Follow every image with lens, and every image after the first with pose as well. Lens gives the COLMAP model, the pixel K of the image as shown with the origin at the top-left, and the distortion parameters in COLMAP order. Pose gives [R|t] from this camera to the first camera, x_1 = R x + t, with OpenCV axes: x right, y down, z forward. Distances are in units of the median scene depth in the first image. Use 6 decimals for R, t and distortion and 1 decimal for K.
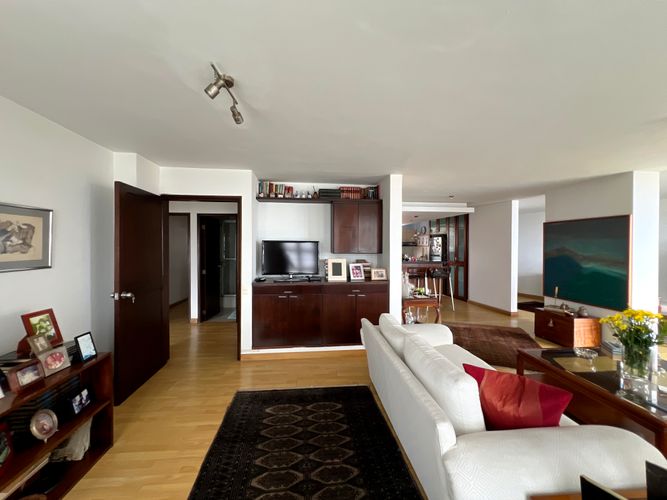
lens RADIAL K [[269.6, 0, 331.8], [0, 269.6, 248.2], [0, 0, 1]] dist [-0.000035, 0.000167]
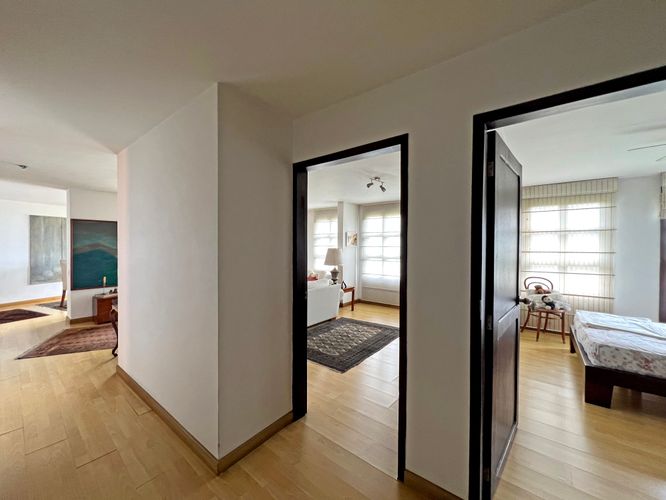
lens RADIAL K [[269.2, 0, 331.3], [0, 269.2, 248.2], [0, 0, 1]] dist [-0.000035, 0.000167]
pose [[-0.713747, -0.016798, 0.700202, -0.748555], [-0.001844, 0.999754, 0.022105, -0.009589], [-0.700401, 0.014486, -0.713602, 1.249994]]
